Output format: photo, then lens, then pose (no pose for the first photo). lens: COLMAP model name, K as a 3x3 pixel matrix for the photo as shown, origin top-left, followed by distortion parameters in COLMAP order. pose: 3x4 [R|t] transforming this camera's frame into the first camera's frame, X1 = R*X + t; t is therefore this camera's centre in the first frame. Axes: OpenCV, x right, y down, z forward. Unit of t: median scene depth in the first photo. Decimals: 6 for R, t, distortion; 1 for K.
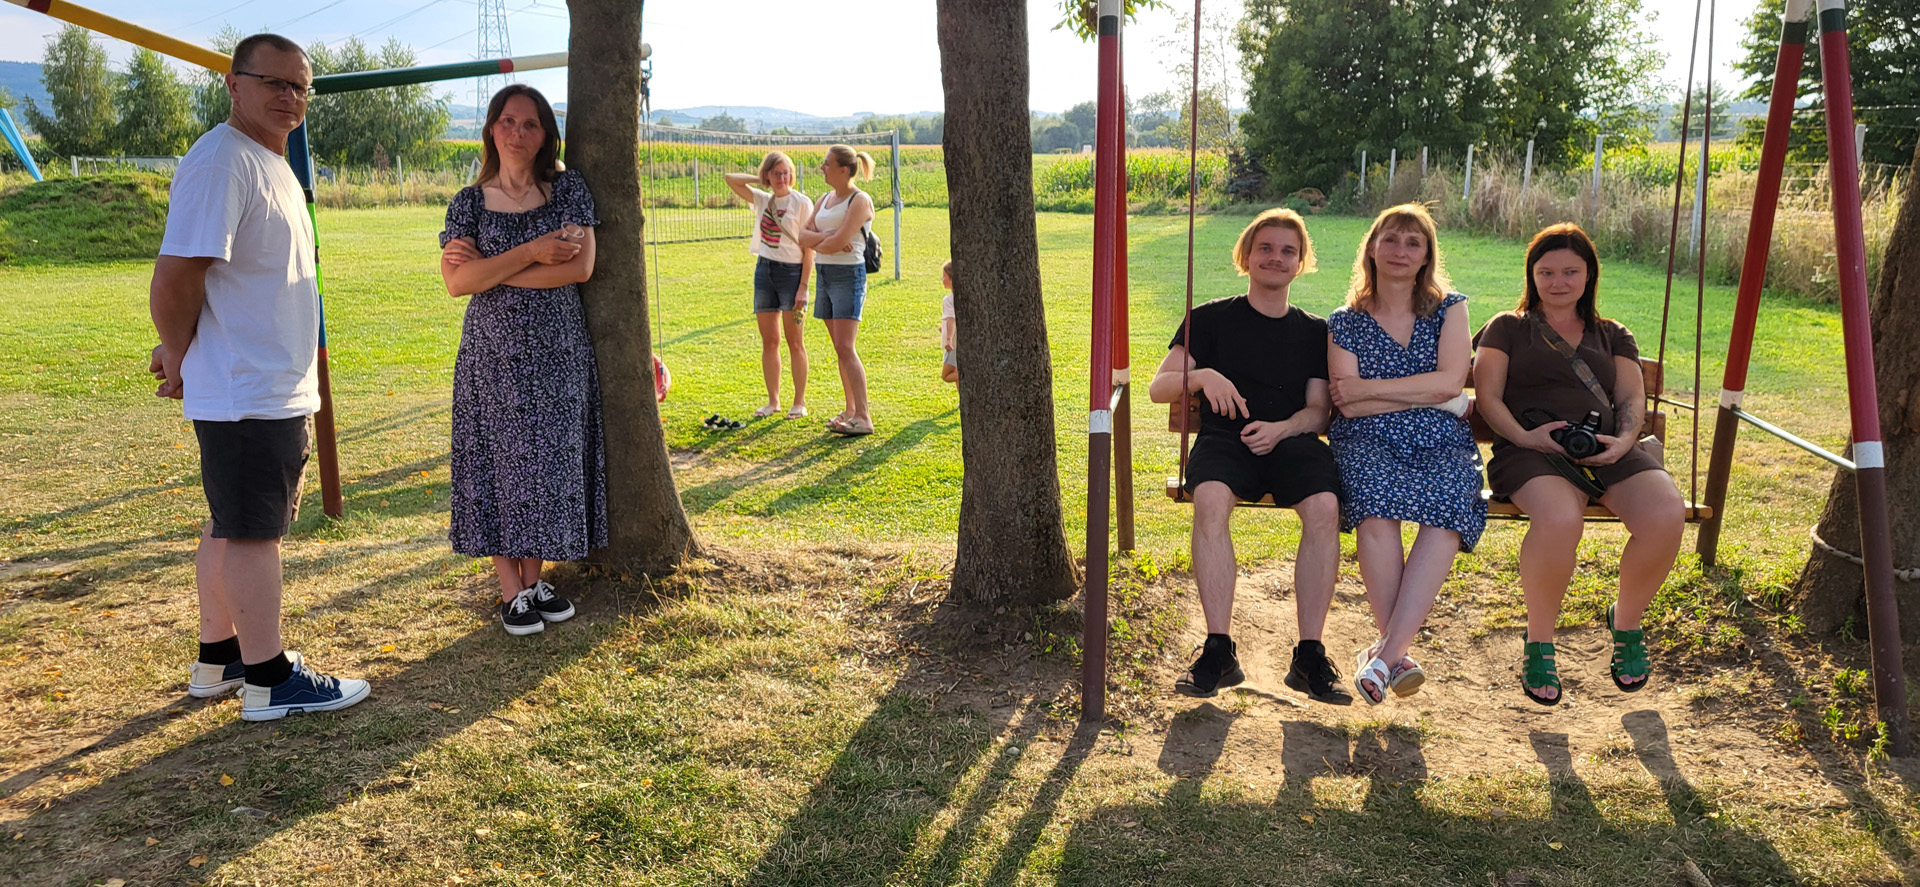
lens RADIAL K [[1464.4, 0, 958.6], [0, 1464.4, 441.8], [0, 0, 1]] dist [0.064052, -0.044657]
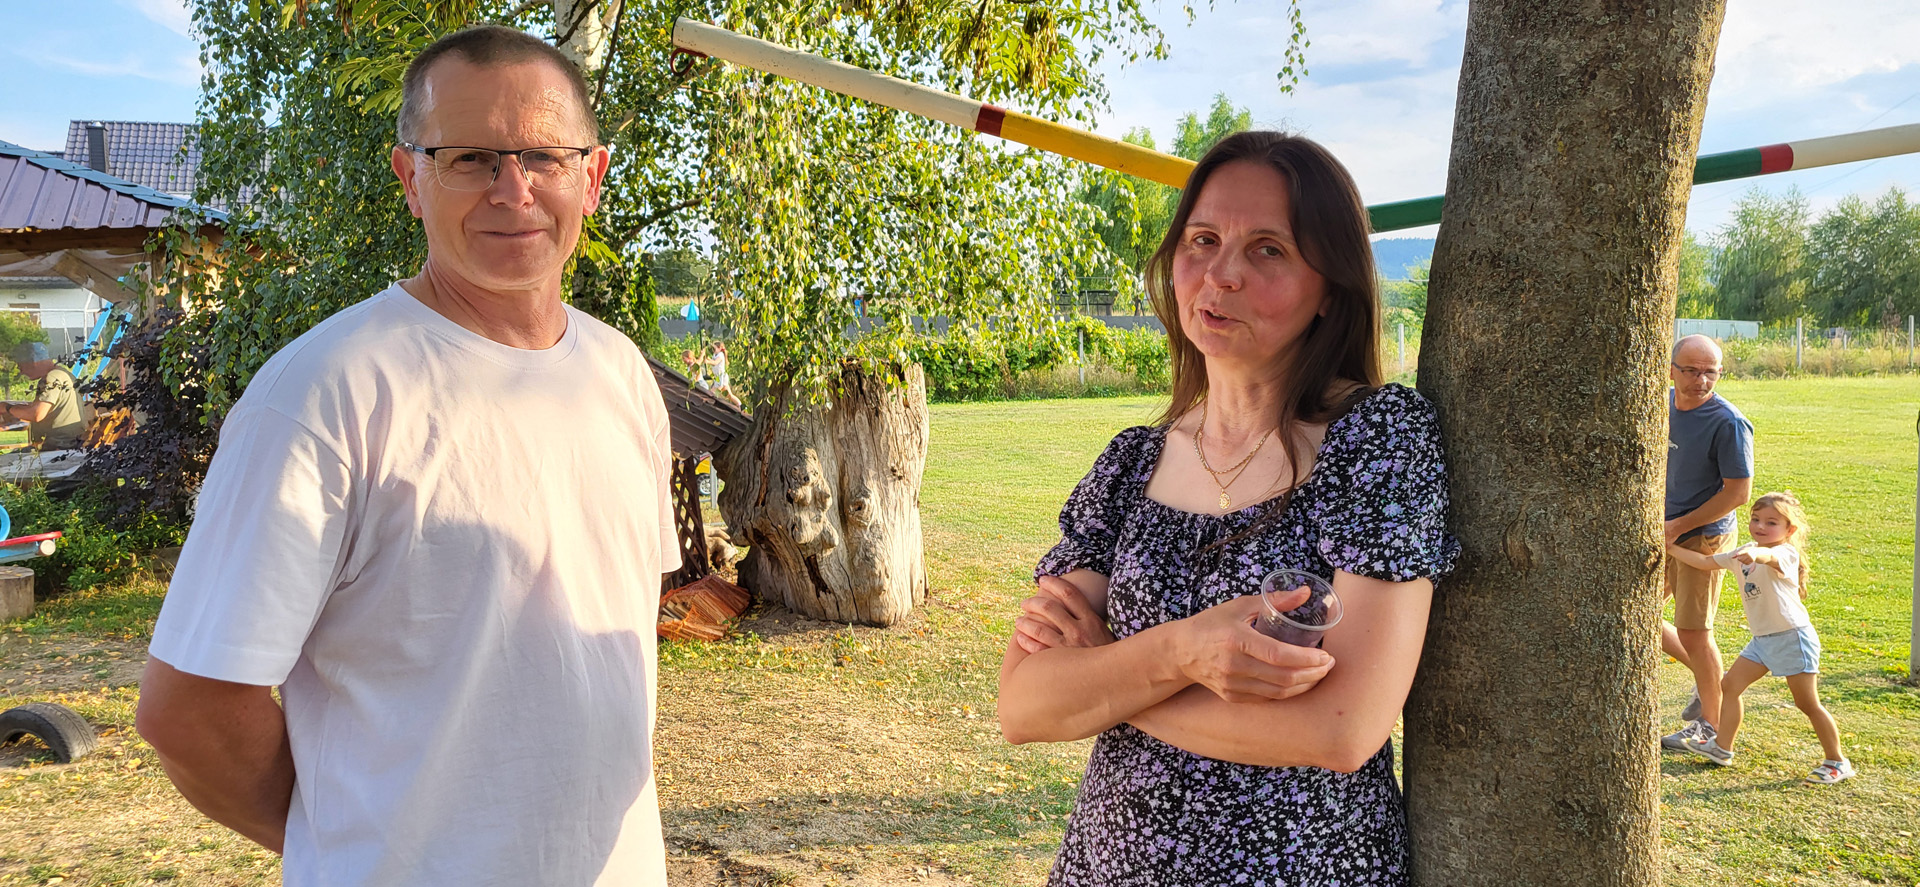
lens RADIAL K [[1464.4, 0, 965.4], [0, 1464.4, 432.1], [0, 0, 1]] dist [0.064052, -0.044657]
pose [[0.588926, 0.053525, -0.806412, -0.066942], [-0.144187, 0.988755, -0.039672, -0.149849], [0.795220, 0.139638, 0.590022, 0.746566]]
